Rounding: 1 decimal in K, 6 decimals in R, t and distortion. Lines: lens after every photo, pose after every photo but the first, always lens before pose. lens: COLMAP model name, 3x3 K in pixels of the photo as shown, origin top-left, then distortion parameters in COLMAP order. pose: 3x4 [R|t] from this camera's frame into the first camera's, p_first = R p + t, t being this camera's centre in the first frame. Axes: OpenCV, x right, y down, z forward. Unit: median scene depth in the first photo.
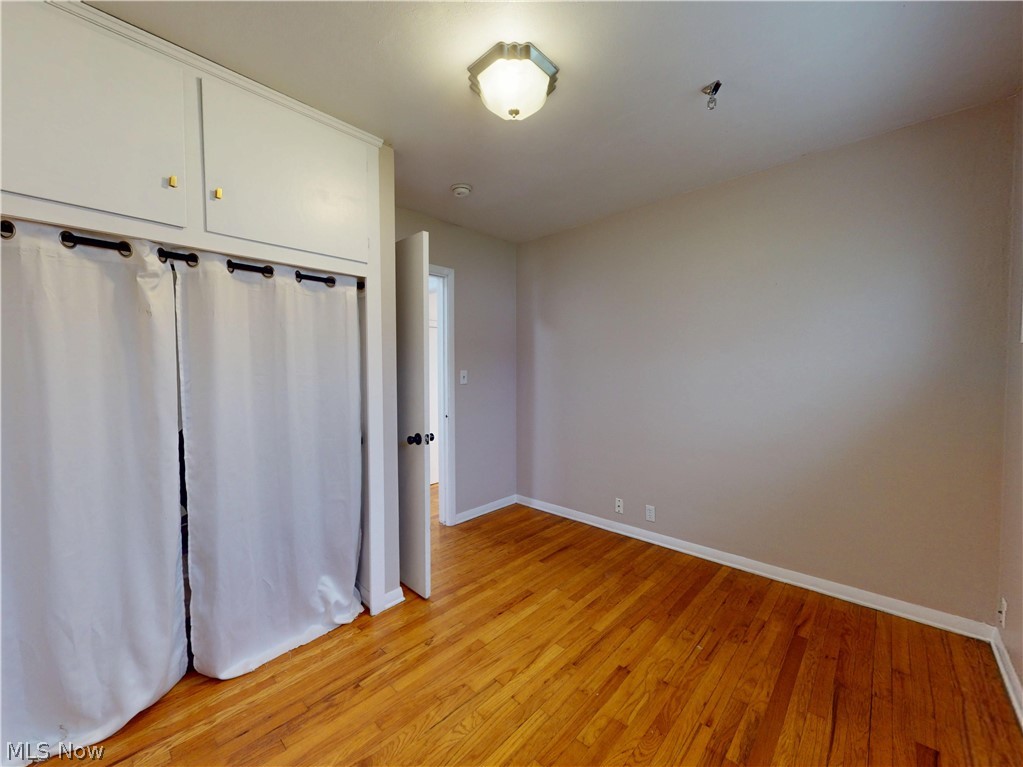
lens RADIAL K [[405.1, 0, 512.2], [0, 405.1, 385.5], [0, 0, 1]] dist [0.000699, -0.000243]
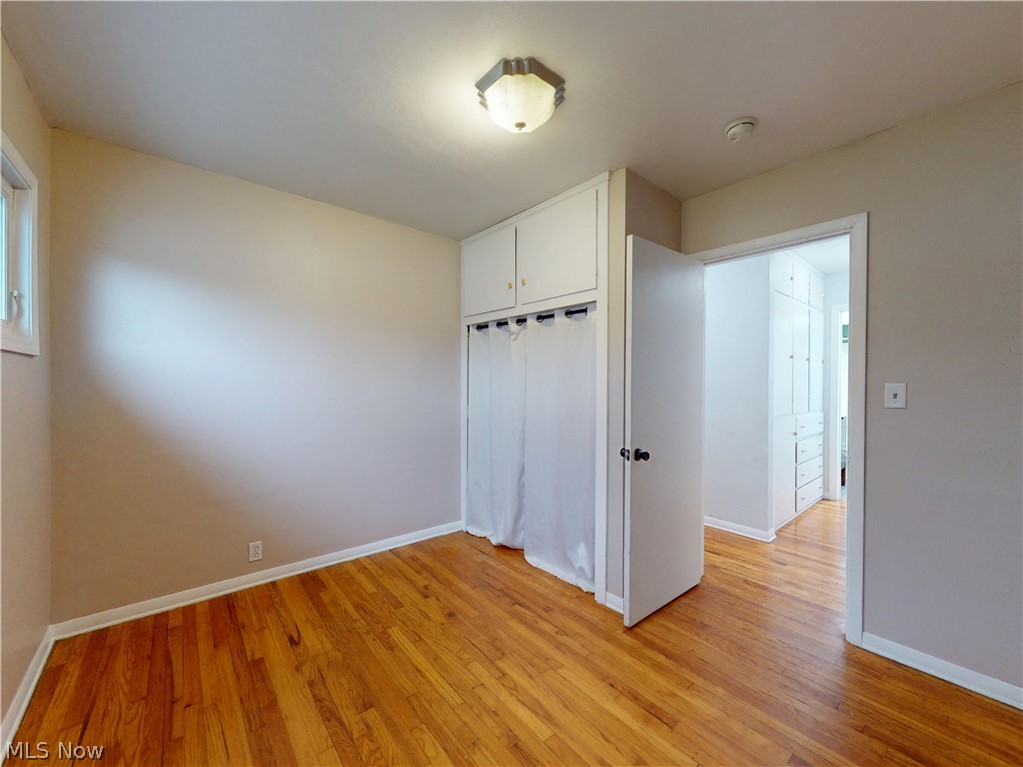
lens RADIAL K [[405.1, 0, 509.9], [0, 405.1, 382.2], [0, 0, 1]] dist [0.000699, -0.000243]
pose [[-0.130201, 0.003218, -0.991482, 0.960186], [-0.044531, 0.998967, 0.009090, -0.038719], [0.990487, 0.045335, -0.129924, 1.073546]]
